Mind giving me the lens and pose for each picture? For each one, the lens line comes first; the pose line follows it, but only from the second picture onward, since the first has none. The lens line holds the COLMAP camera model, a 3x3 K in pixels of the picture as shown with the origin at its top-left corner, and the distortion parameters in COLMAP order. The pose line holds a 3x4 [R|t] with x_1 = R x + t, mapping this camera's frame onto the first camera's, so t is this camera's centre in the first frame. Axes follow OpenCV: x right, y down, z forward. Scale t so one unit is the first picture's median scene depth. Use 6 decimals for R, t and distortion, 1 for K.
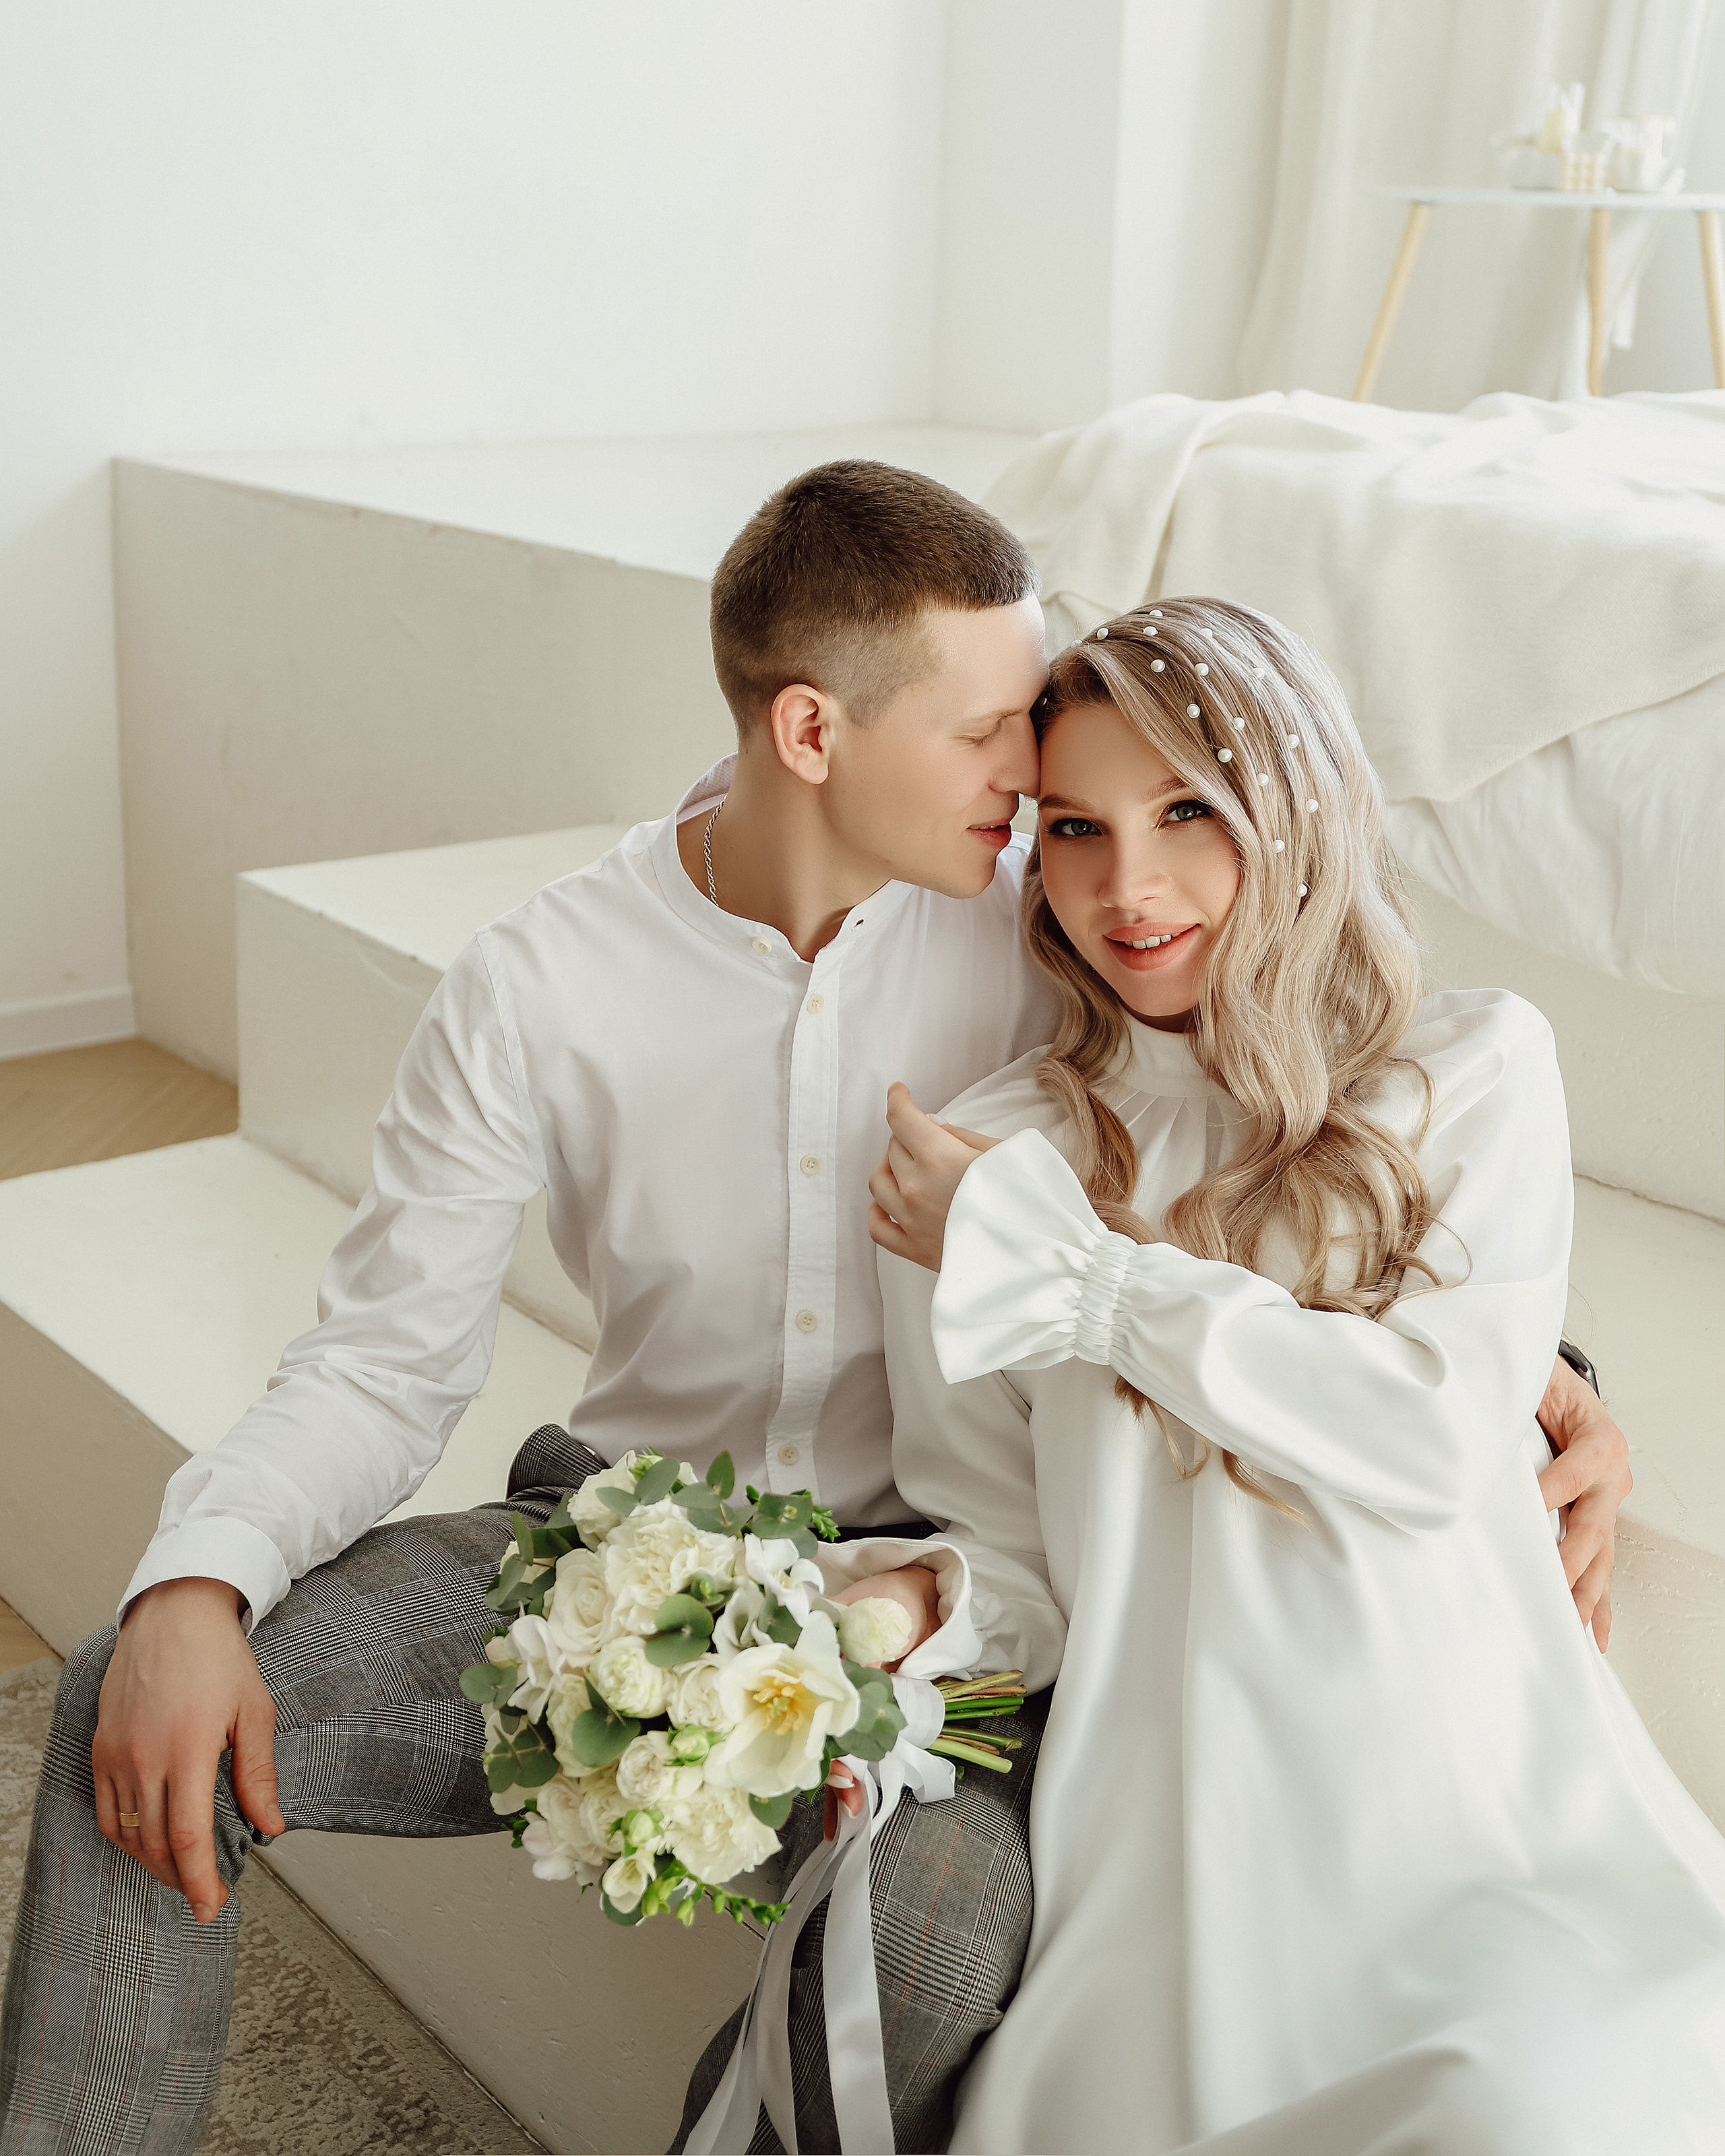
lens RADIAL K [[3265.5, 0, 911.5], [0, 3265.5, 993.8], [0, 0, 1]] dist [0.491988, 0.084642]
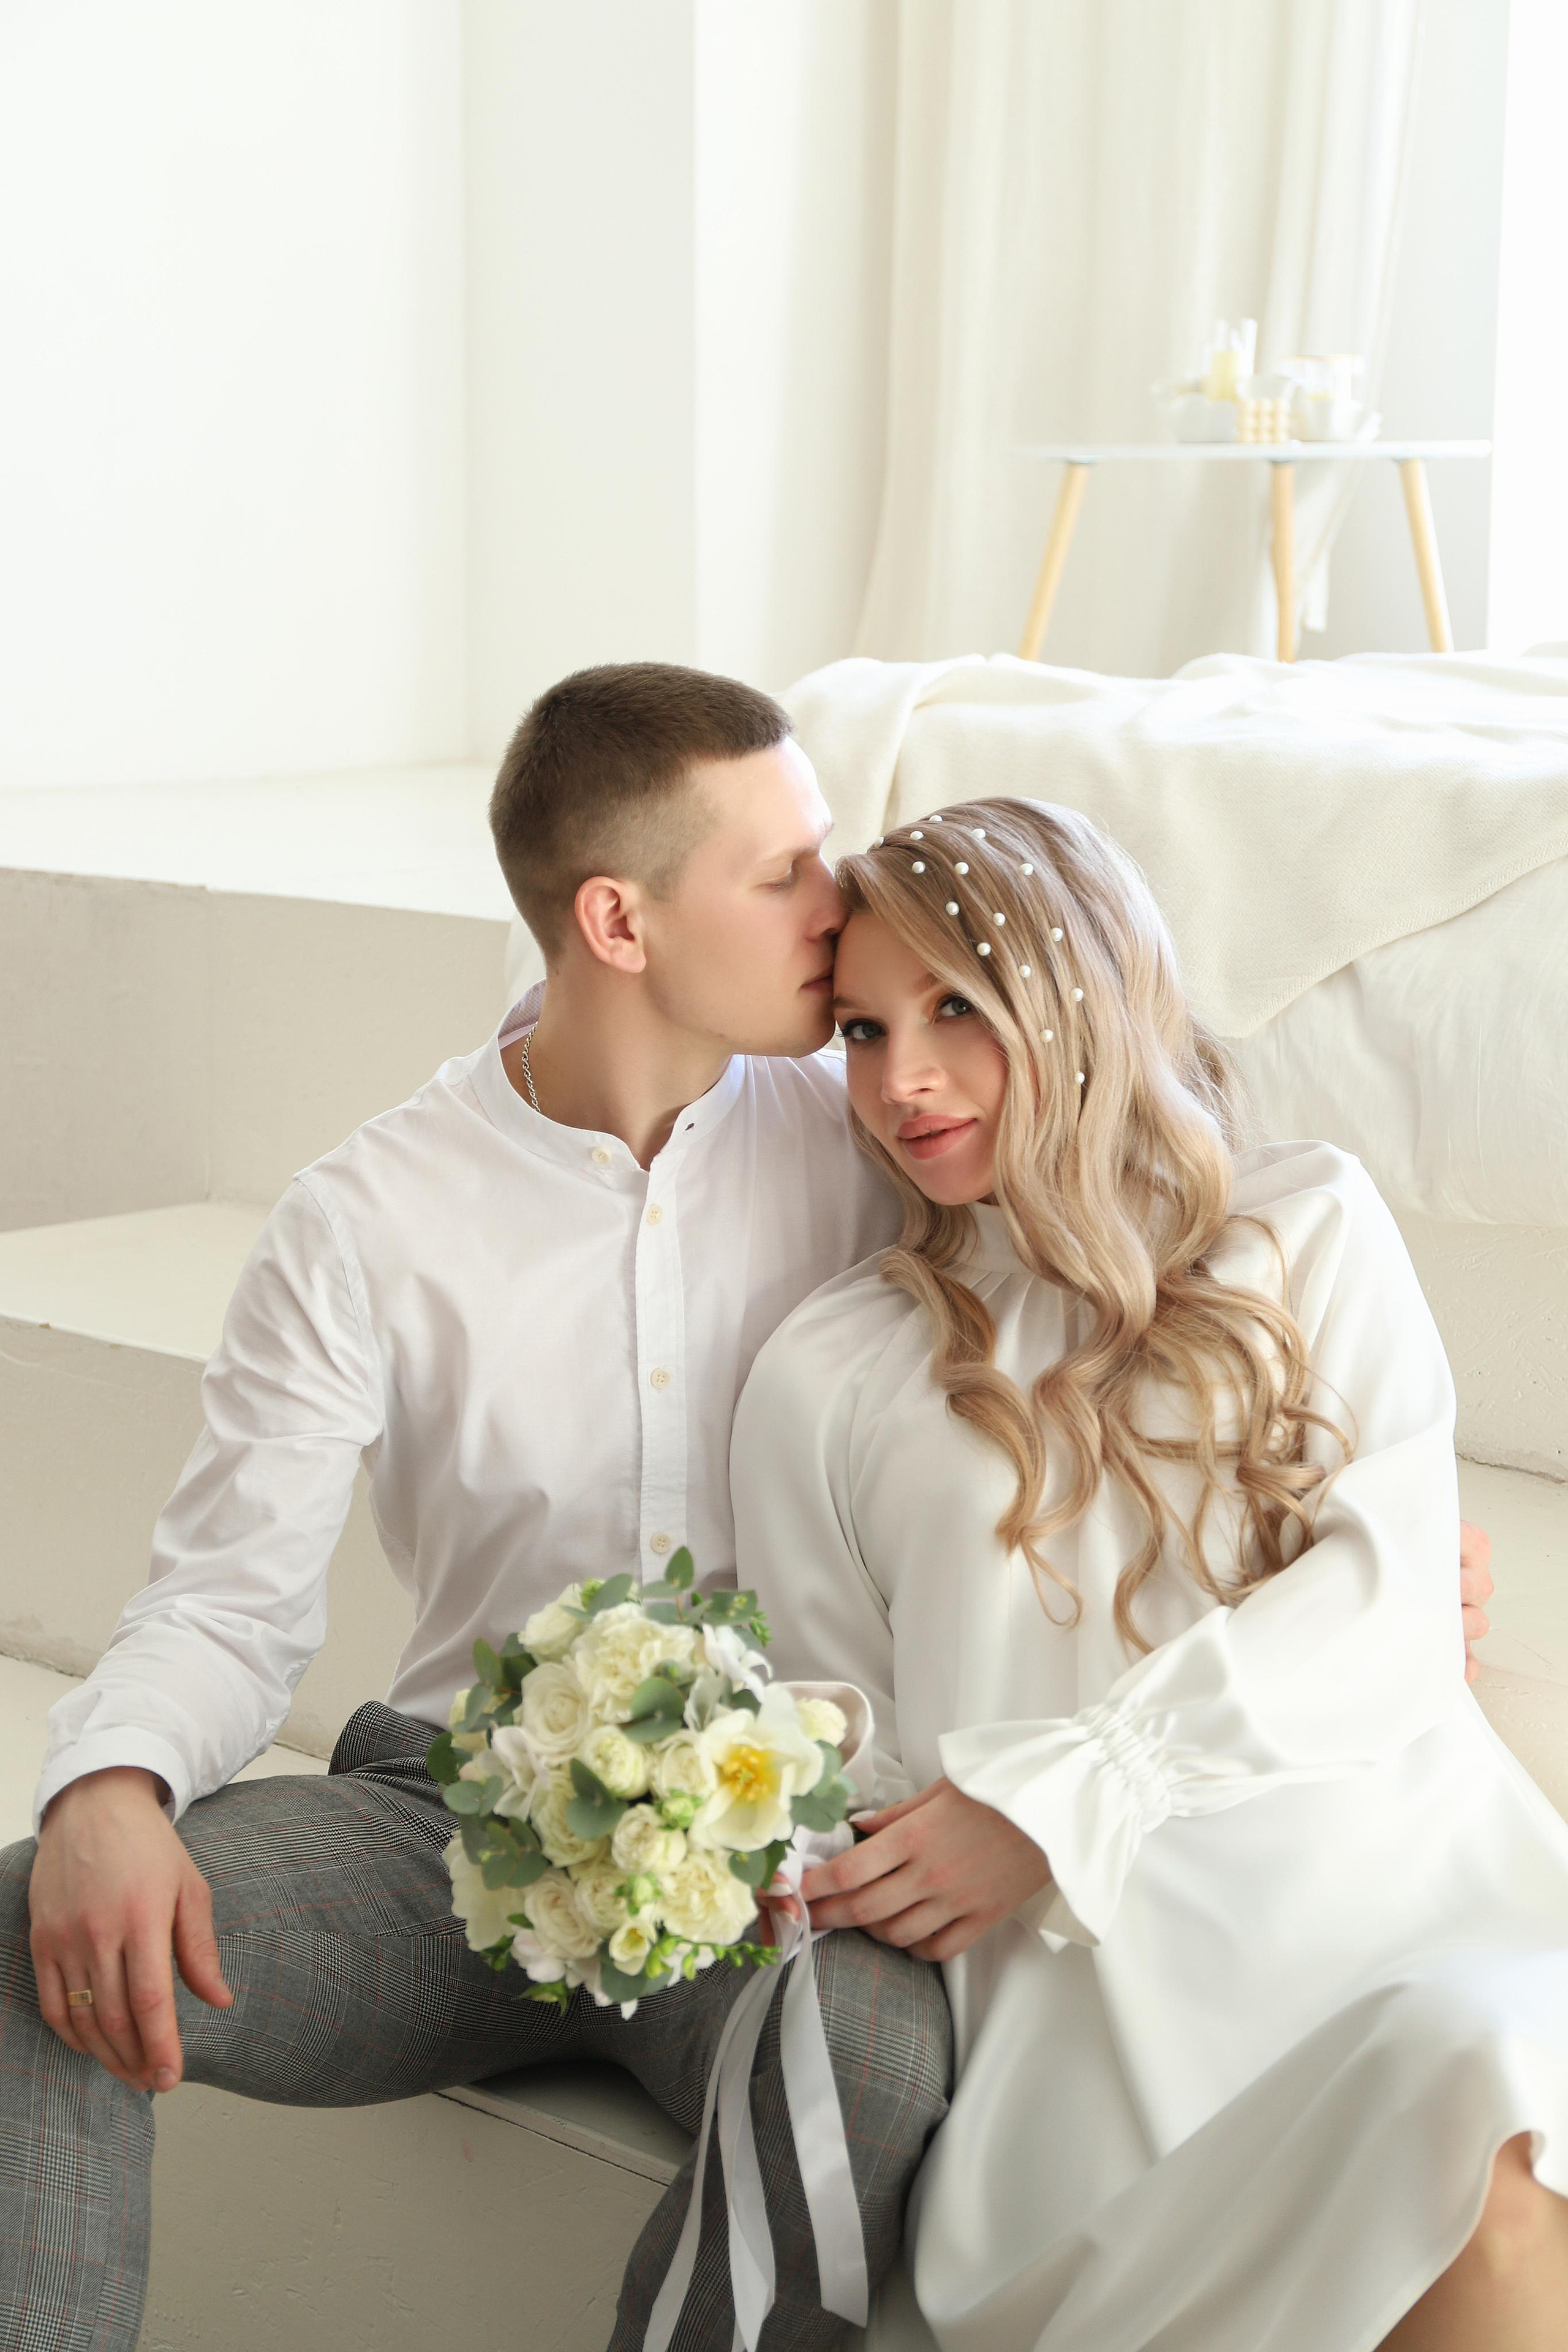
lens RADIAL K [[4104.5, 0, 792.8], [0, 4104.5, 1178.8], [0, 0, 1]] dist [0.037757, 12.561792]
pose [[0.995800, -0.056124, 0.072339, -0.074685], [0.060706, 0.996179, -0.062791, 0.069833], [-0.068538, 0.066918, 0.995402, -0.234577]]
